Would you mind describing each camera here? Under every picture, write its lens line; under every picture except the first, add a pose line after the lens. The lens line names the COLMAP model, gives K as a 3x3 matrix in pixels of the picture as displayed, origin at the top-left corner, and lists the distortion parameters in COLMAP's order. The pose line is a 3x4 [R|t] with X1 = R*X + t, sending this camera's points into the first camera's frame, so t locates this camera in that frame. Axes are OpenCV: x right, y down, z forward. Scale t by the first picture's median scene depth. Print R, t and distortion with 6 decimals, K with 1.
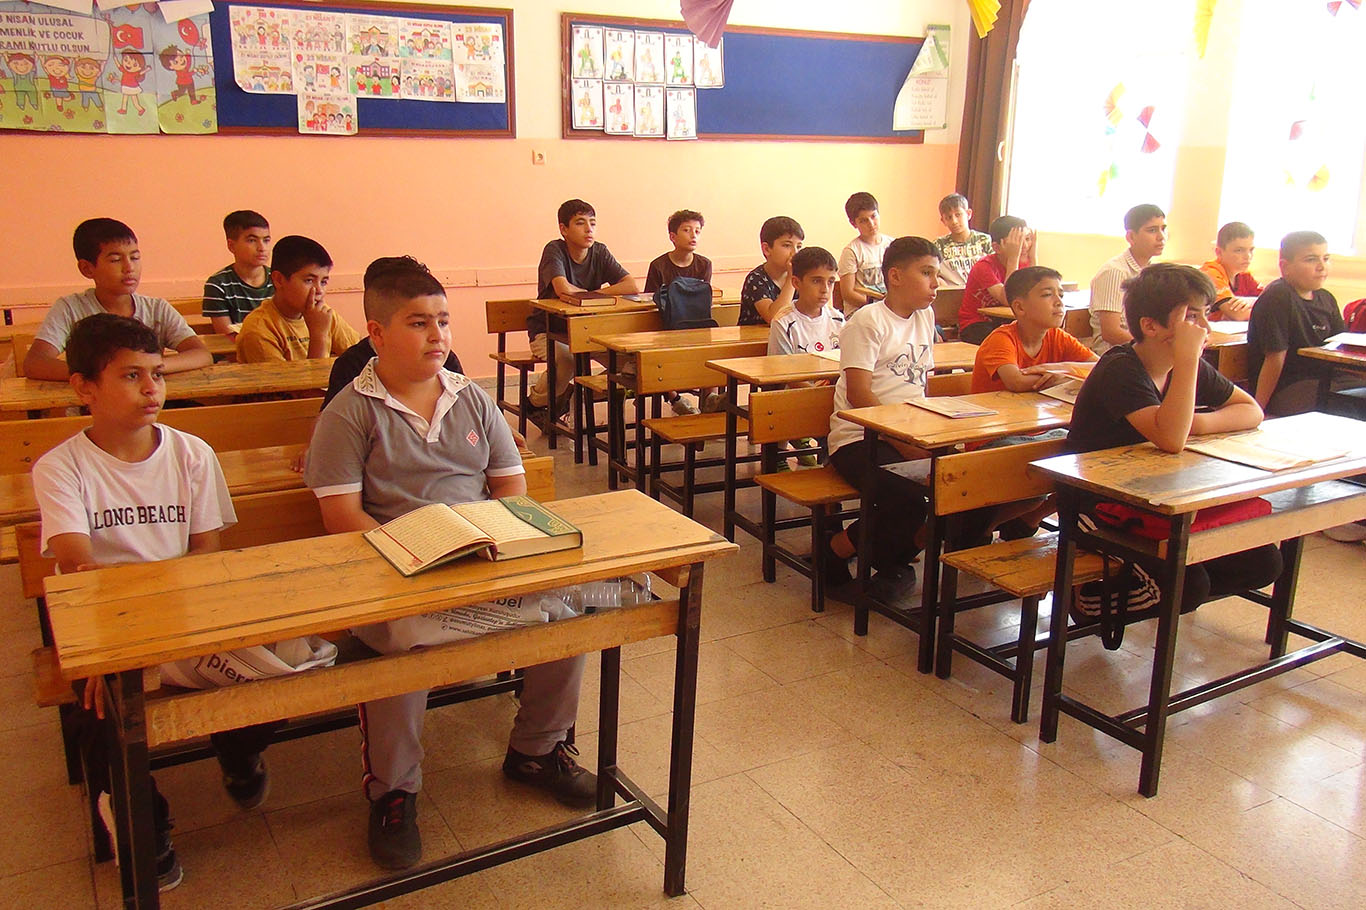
lens RADIAL K [[1151.2, 0, 683.0], [0, 1151.2, 455.0], [0, 0, 1]] dist [-0.050273, 0.011601]
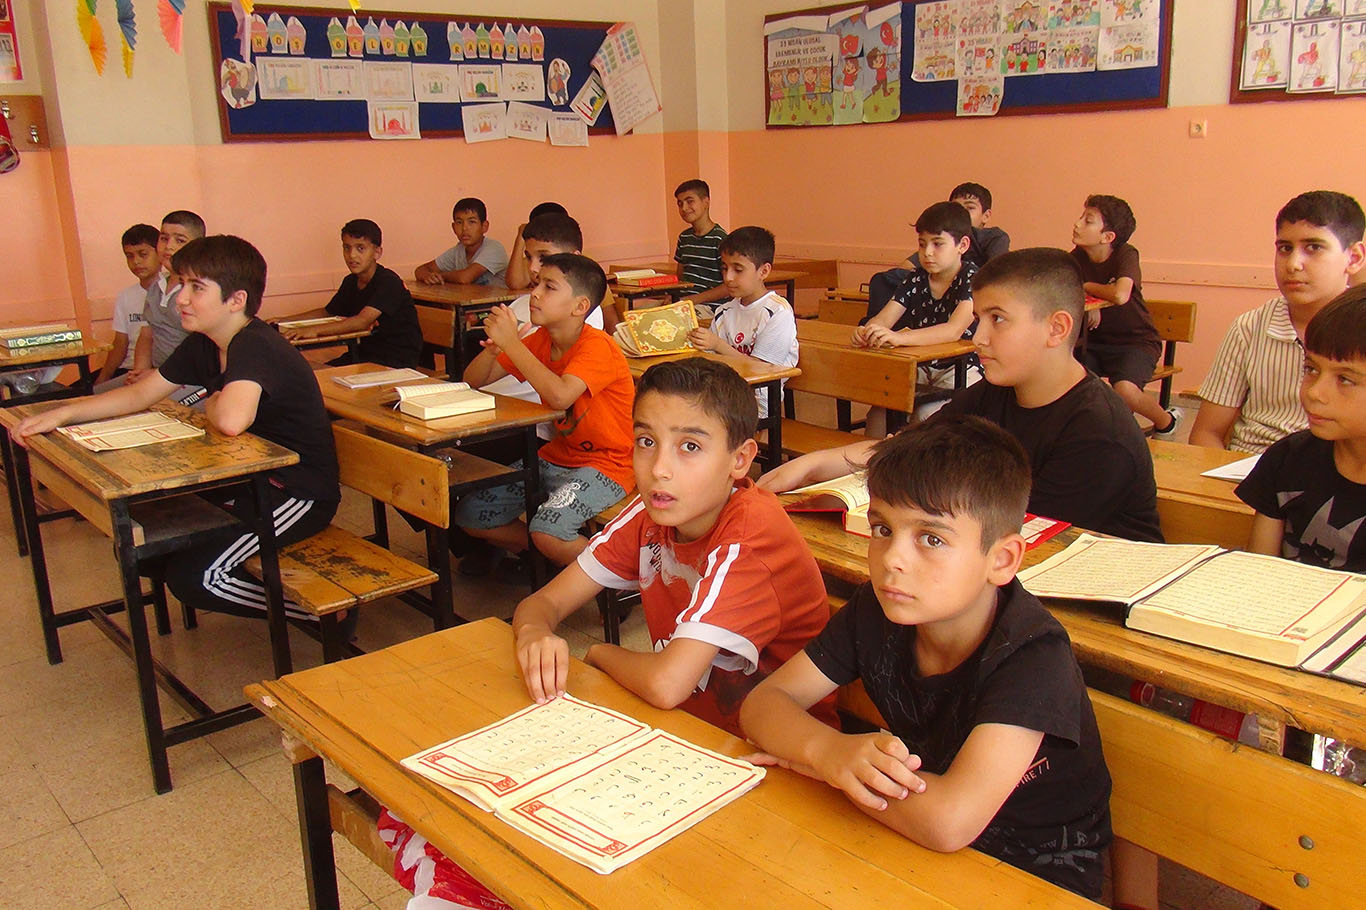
lens RADIAL K [[1151.2, 0, 683.0], [0, 1151.2, 455.0], [0, 0, 1]] dist [-0.050273, 0.011601]
pose [[0.191458, 0.225457, -0.955255, 0.696534], [-0.211893, 0.959803, 0.184062, -0.122035], [0.958356, 0.167172, 0.231535, 0.564070]]
